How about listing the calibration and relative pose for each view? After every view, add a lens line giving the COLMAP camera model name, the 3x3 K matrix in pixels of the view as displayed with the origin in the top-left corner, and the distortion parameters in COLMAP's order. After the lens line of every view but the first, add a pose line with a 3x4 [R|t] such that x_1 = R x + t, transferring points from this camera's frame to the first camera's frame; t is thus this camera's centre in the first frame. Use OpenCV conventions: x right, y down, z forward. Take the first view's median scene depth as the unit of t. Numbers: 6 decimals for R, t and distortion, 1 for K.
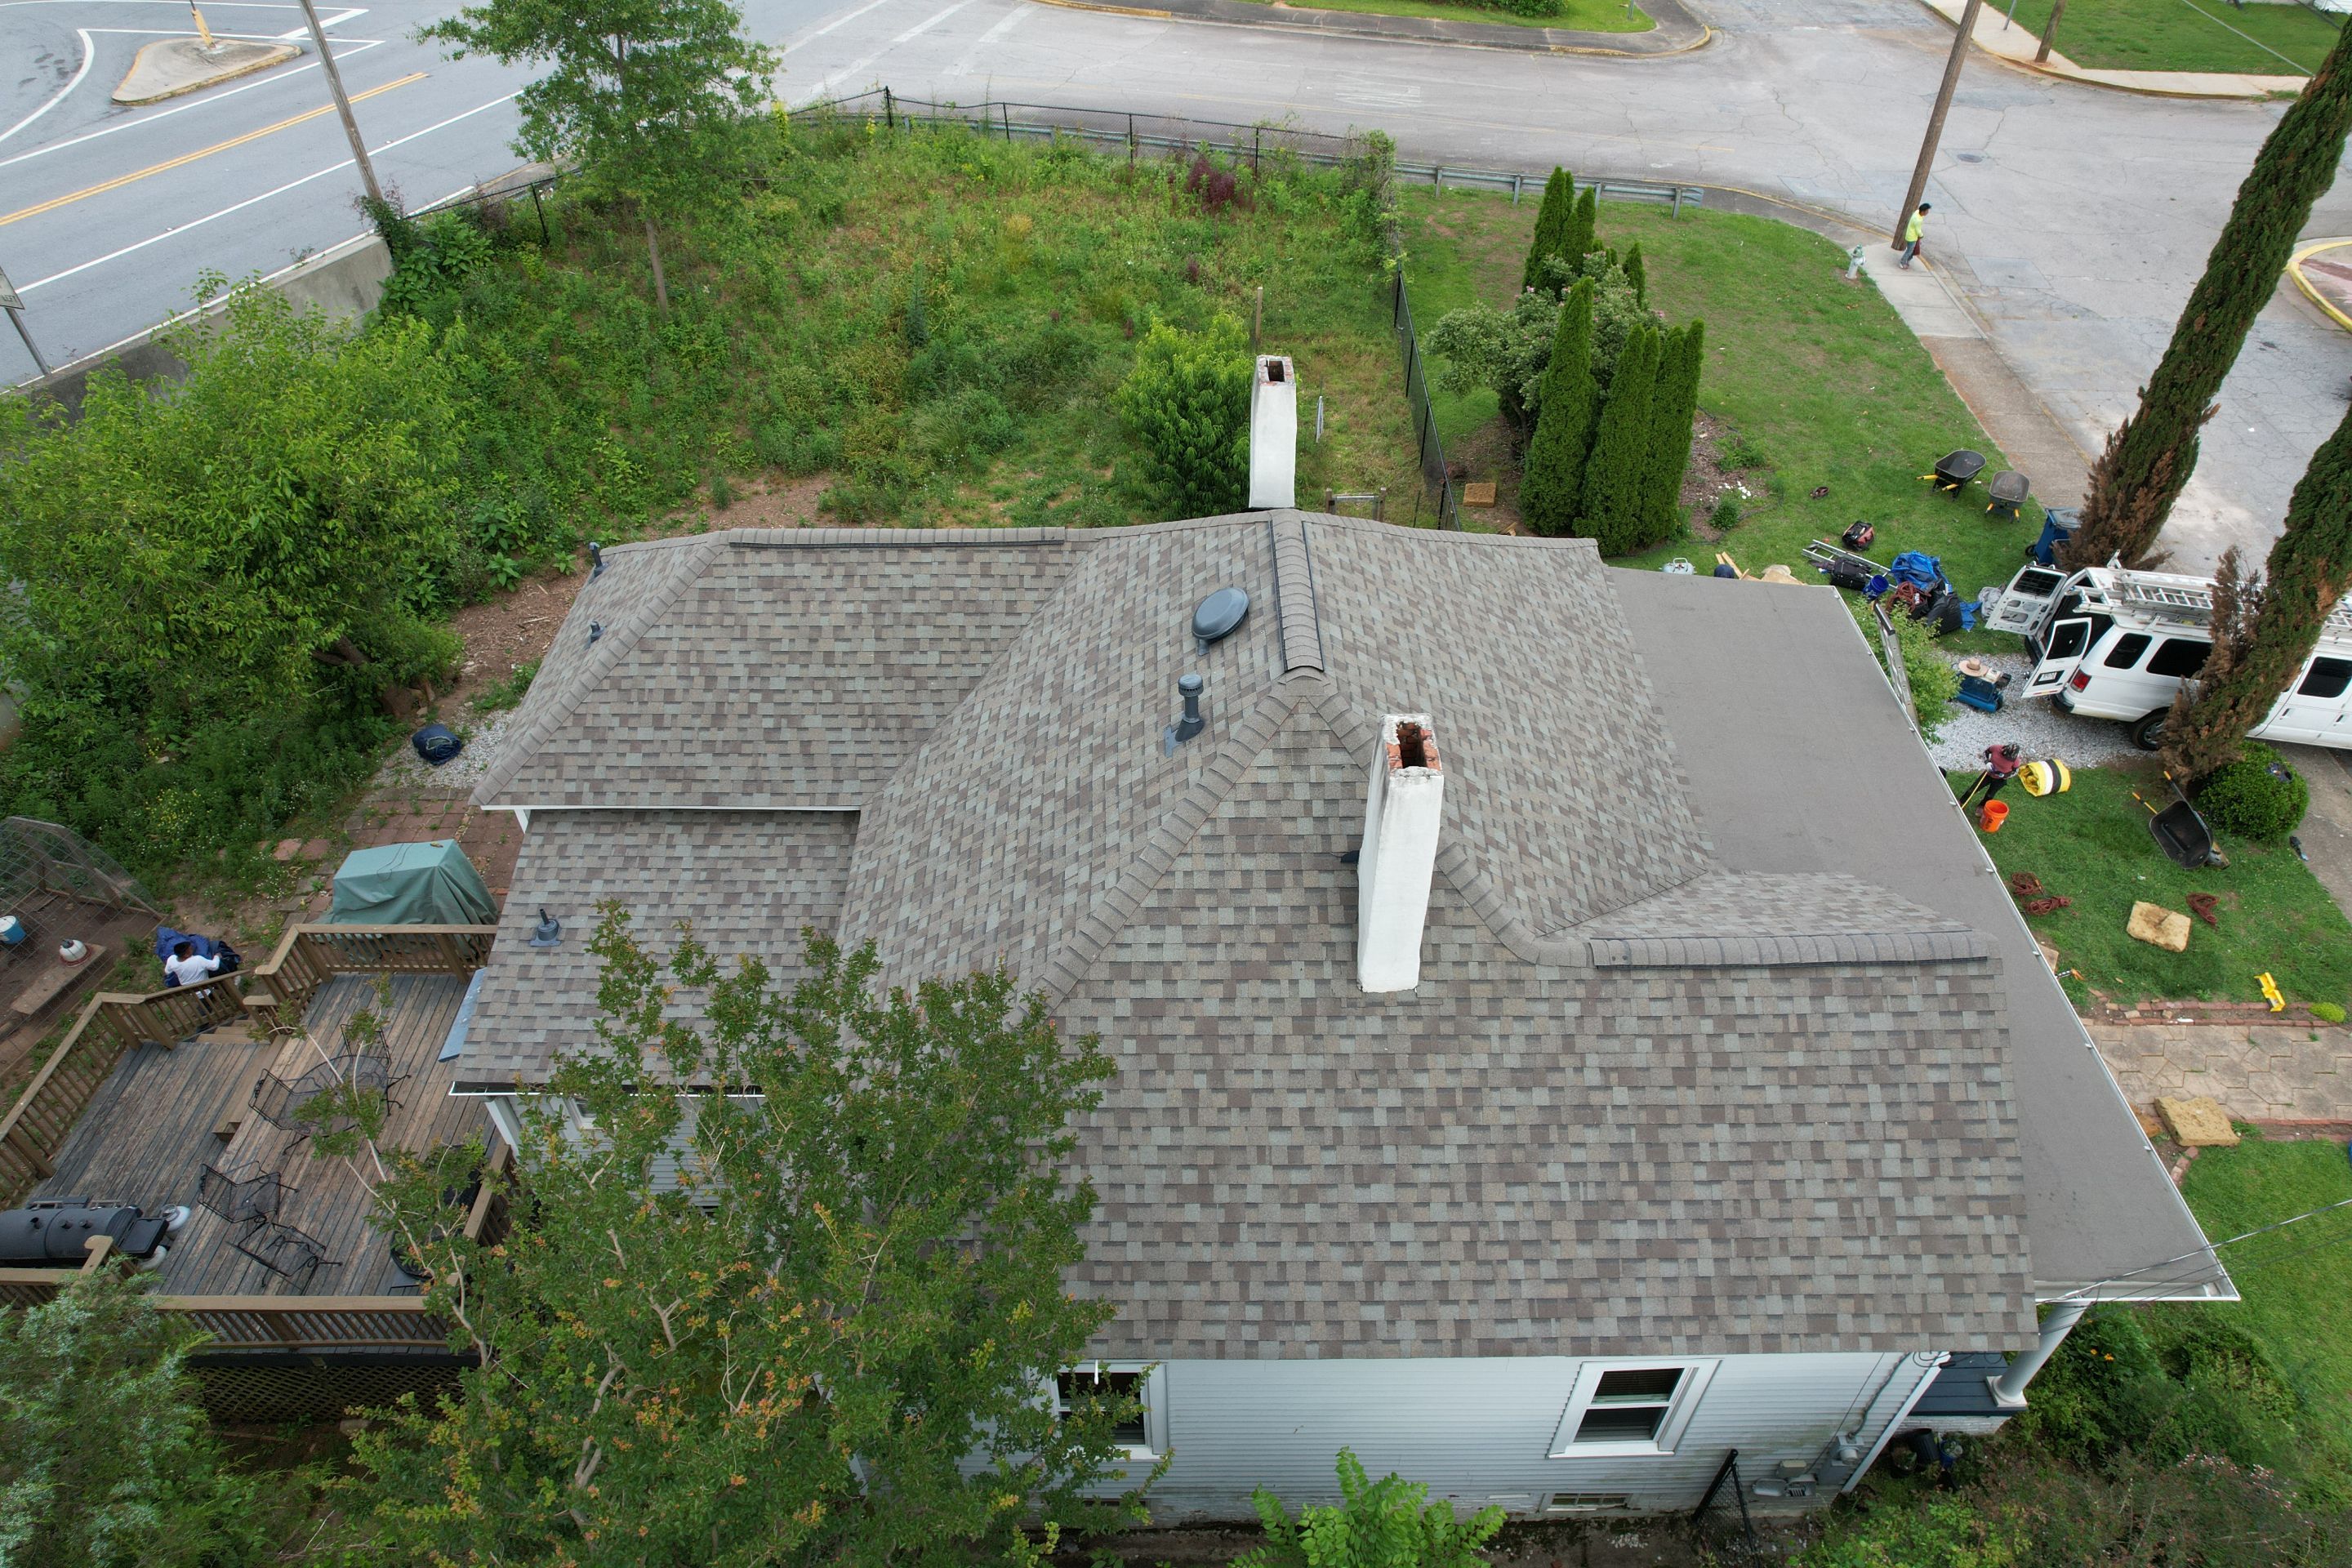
lens RADIAL K [[1501.7, 0, 1181.9], [0, 1501.7, 791.9], [0, 0, 1]] dist [-0.076511, 0.069797]
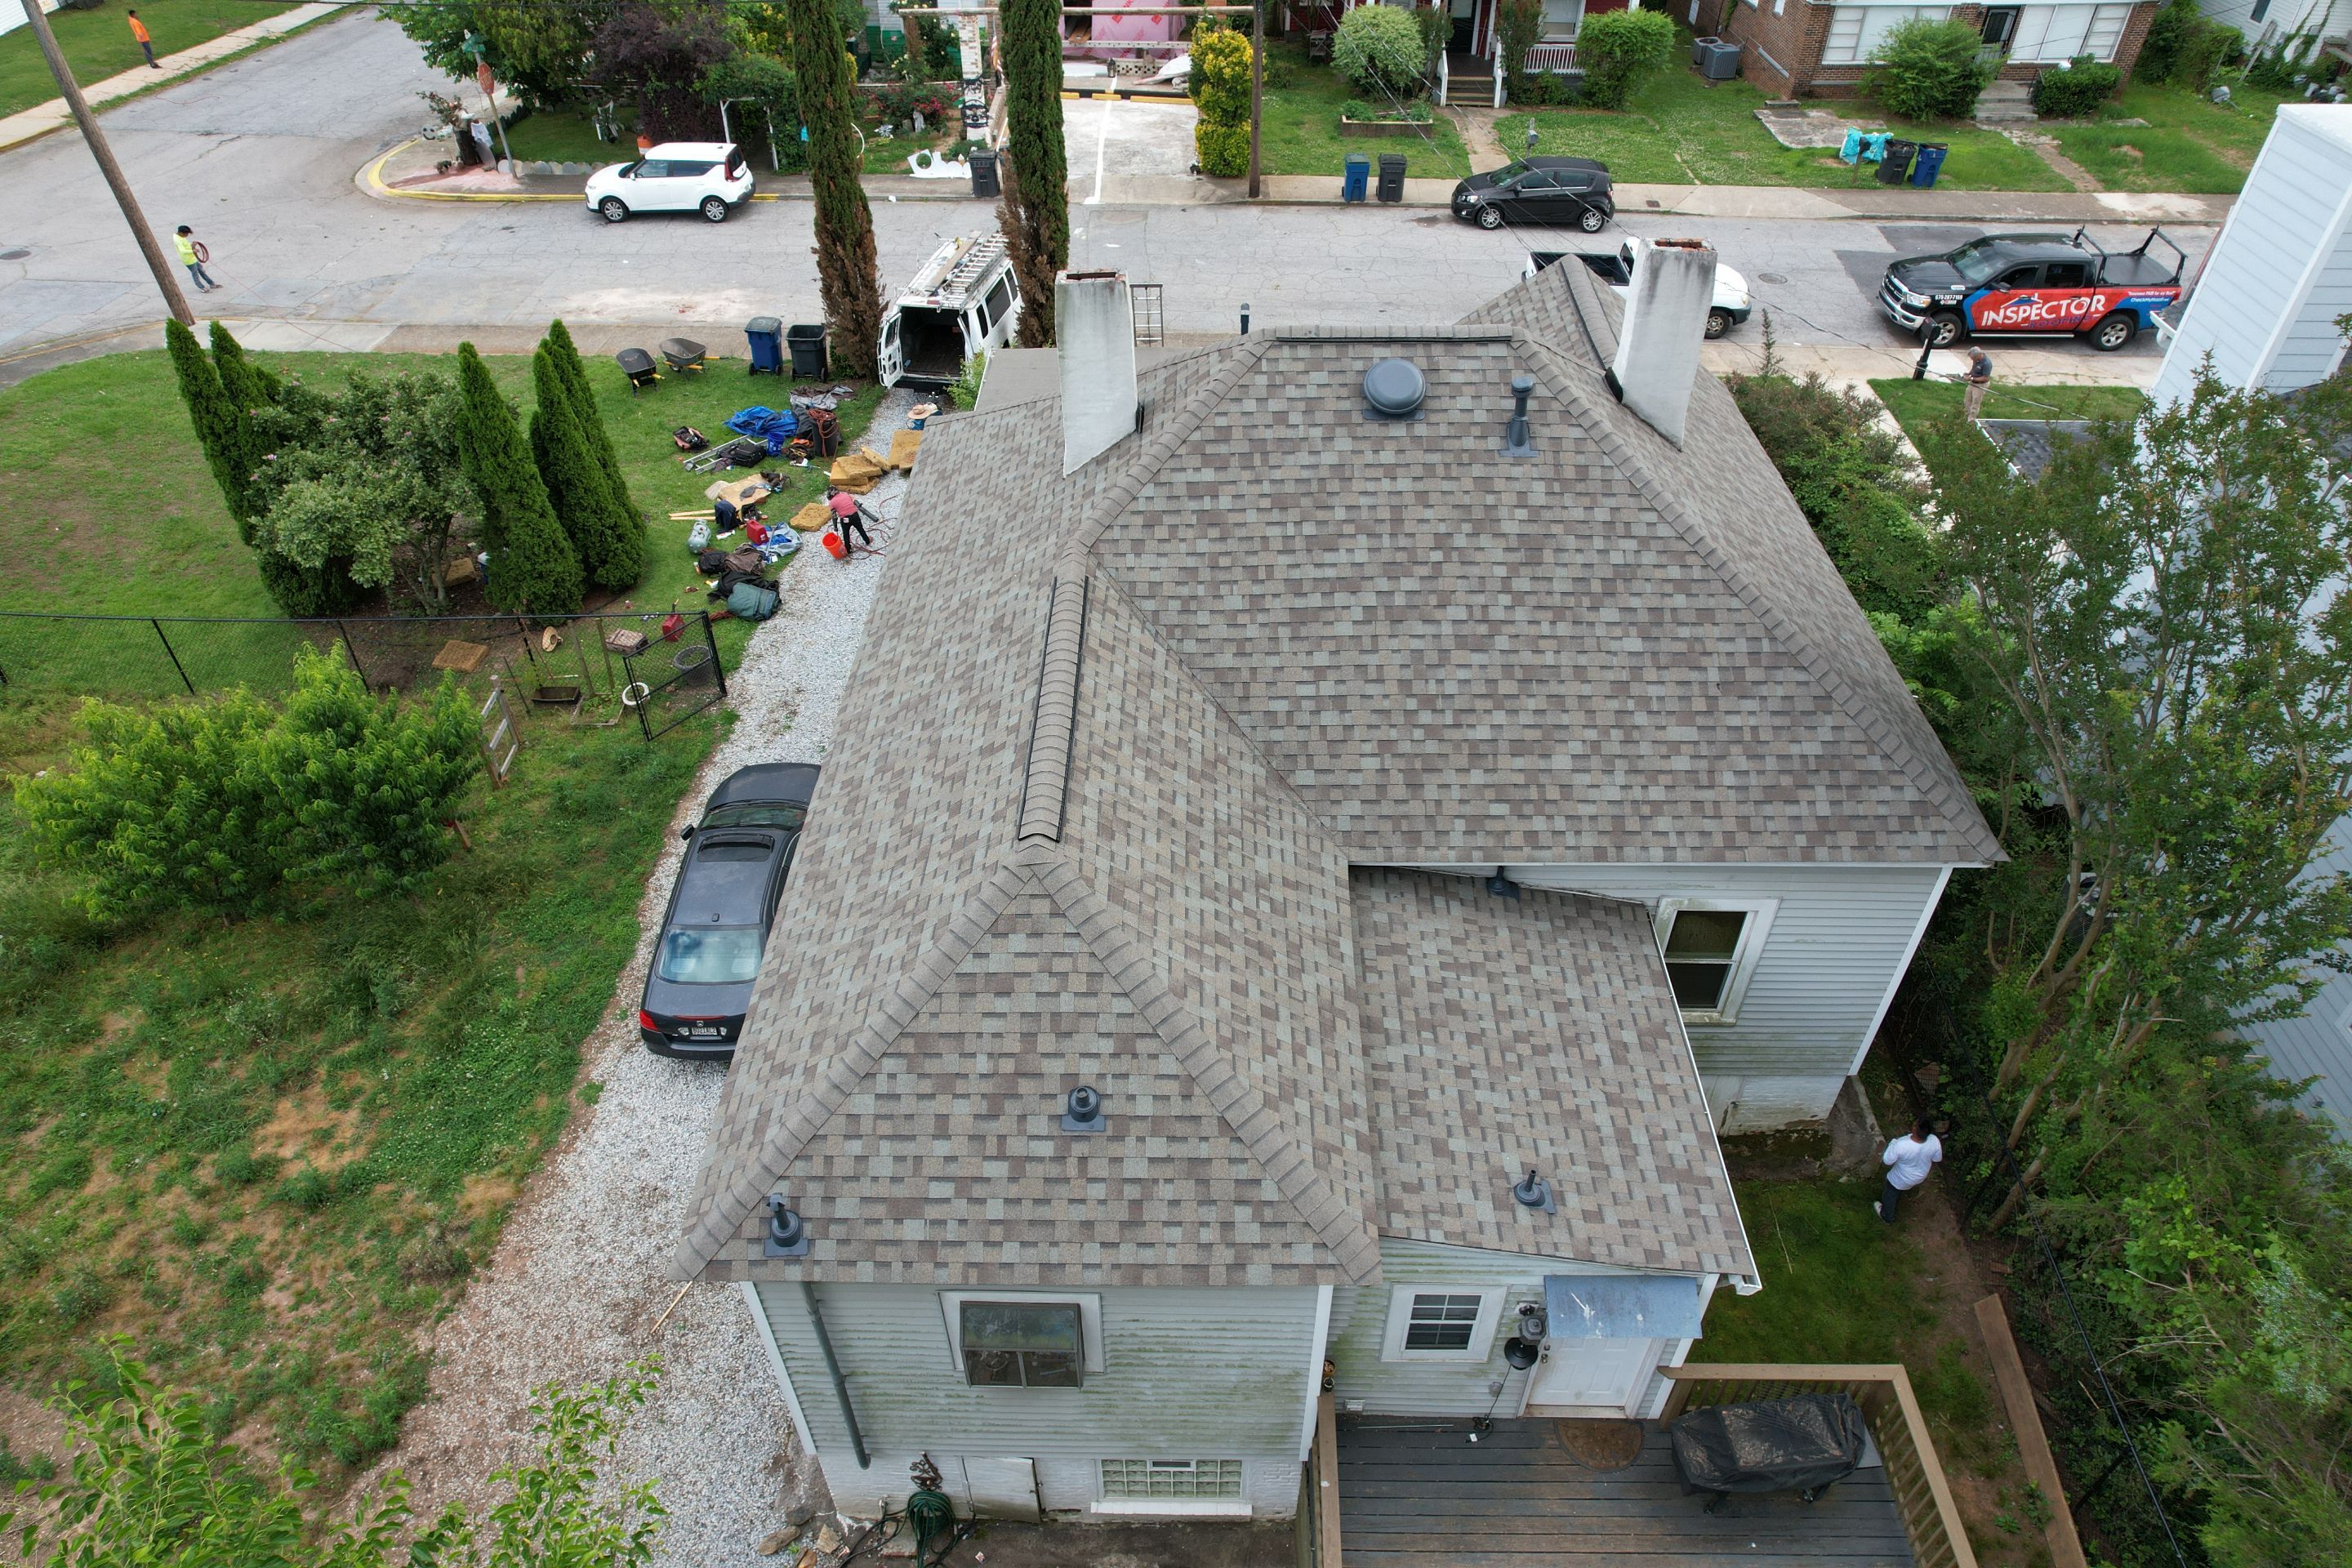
lens RADIAL K [[1501.7, 0, 1179.8], [0, 1501.7, 789.0], [0, 0, 1]] dist [-0.076511, 0.069797]
pose [[0.016310, -0.647126, 0.762209, -0.603661], [0.681246, 0.565180, 0.465268, -0.343225], [-0.731872, 0.511663, 0.450070, 0.473039]]
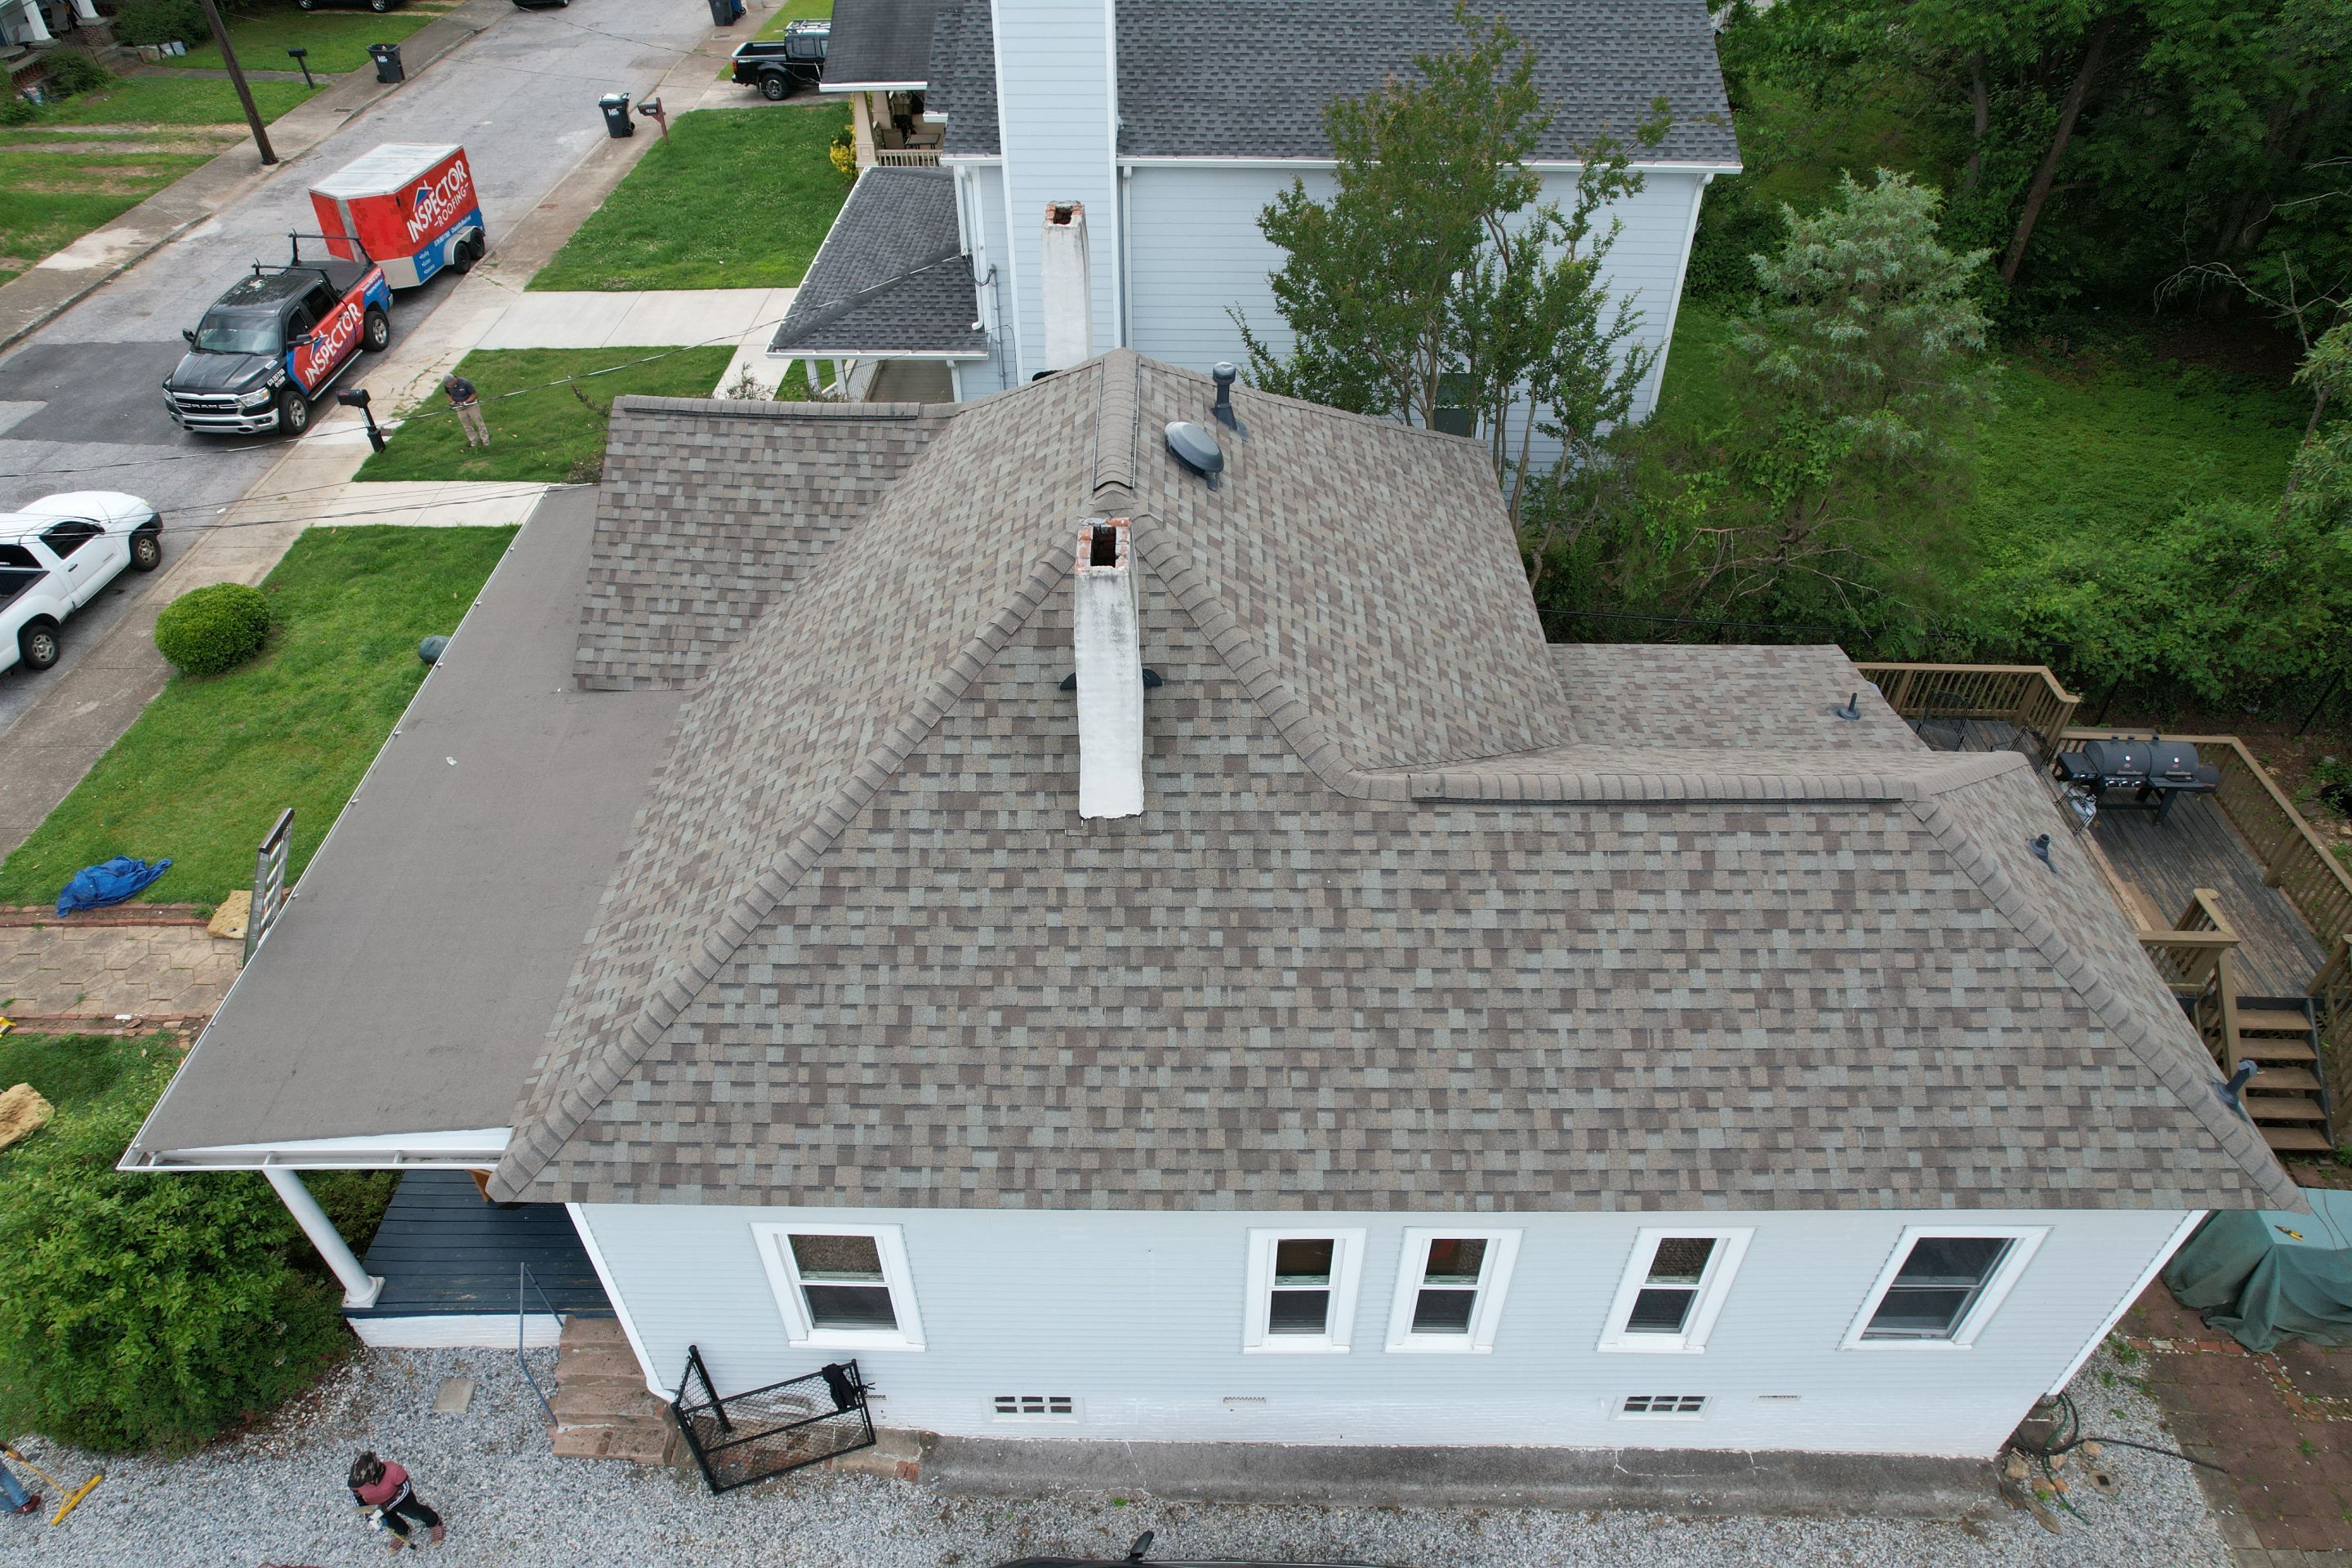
lens RADIAL K [[1501.7, 0, 1179.1], [0, 1501.7, 789.1], [0, 0, 1]] dist [-0.076511, 0.069797]
pose [[-0.999894, -0.003798, 0.014032, 0.013053], [0.013541, 0.107812, 0.994079, -0.637455], [-0.005288, 0.994164, -0.107749, 0.804238]]
